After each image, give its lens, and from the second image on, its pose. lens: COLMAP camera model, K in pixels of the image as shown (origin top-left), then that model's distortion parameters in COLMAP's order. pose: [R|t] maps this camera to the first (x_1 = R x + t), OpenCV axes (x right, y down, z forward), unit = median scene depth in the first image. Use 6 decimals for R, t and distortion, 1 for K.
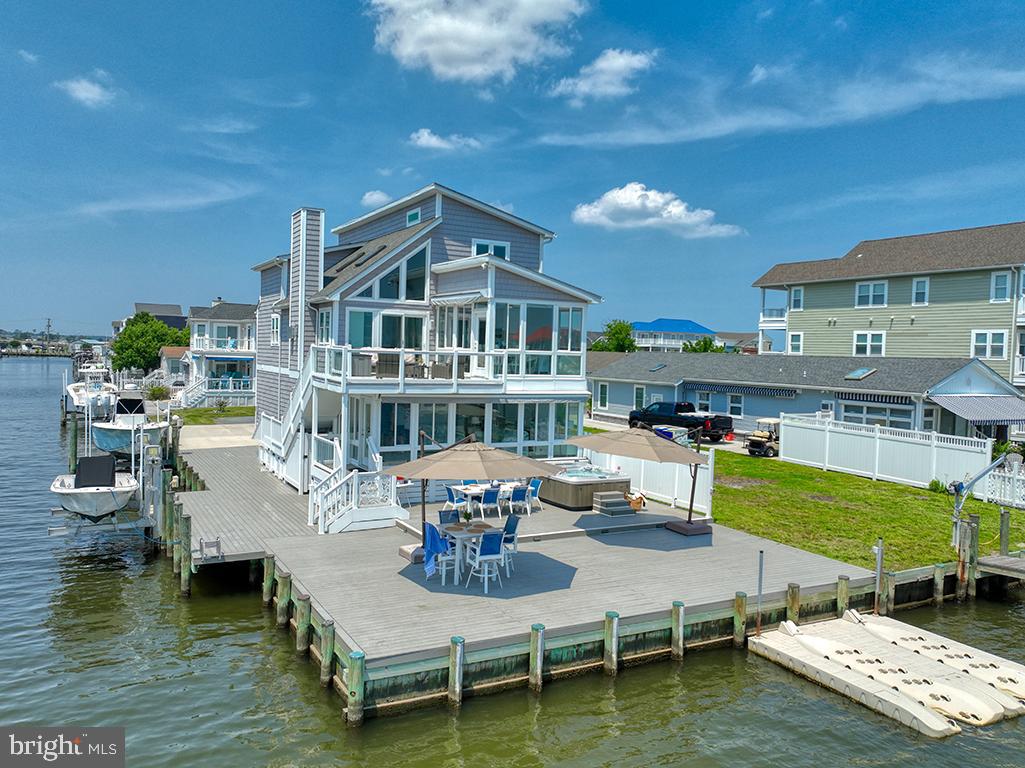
lens RADIAL K [[769.8, 0, 511.9], [0, 769.8, 380.4], [0, 0, 1]] dist [0.003383, -0.000859]
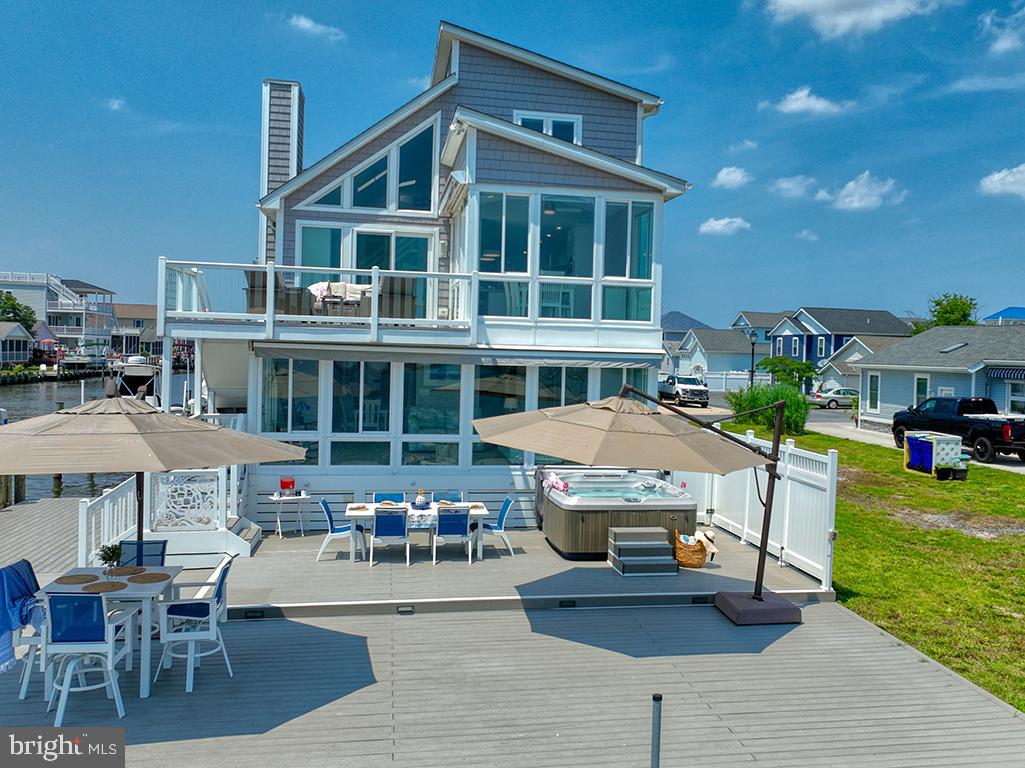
lens RADIAL K [[932.1, 0, 598.6], [0, 932.1, 368.3], [0, 0, 1]] dist [0.003129, 0.006067]
pose [[0.958323, 0.000970, -0.285686, 0.235734], [-0.008769, 0.999623, -0.026022, 0.043723], [0.285553, 0.027442, 0.957970, 0.314354]]
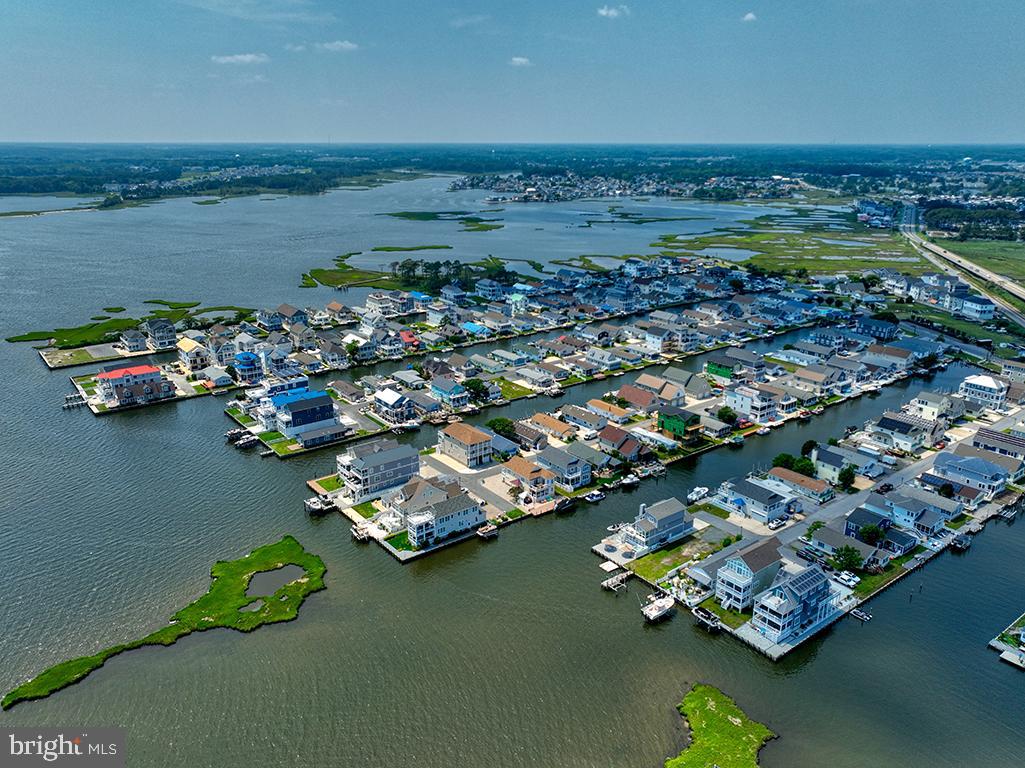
lens RADIAL K [[758.8, 0, 516.7], [0, 758.8, 382.3], [0, 0, 1]] dist [0.003215, 0.002482]
pose [[0.147305, 0.269583, -0.951644, 7.002292], [-0.031638, 0.962932, 0.267883, -3.668115], [0.988585, -0.009353, 0.150373, -1.553933]]
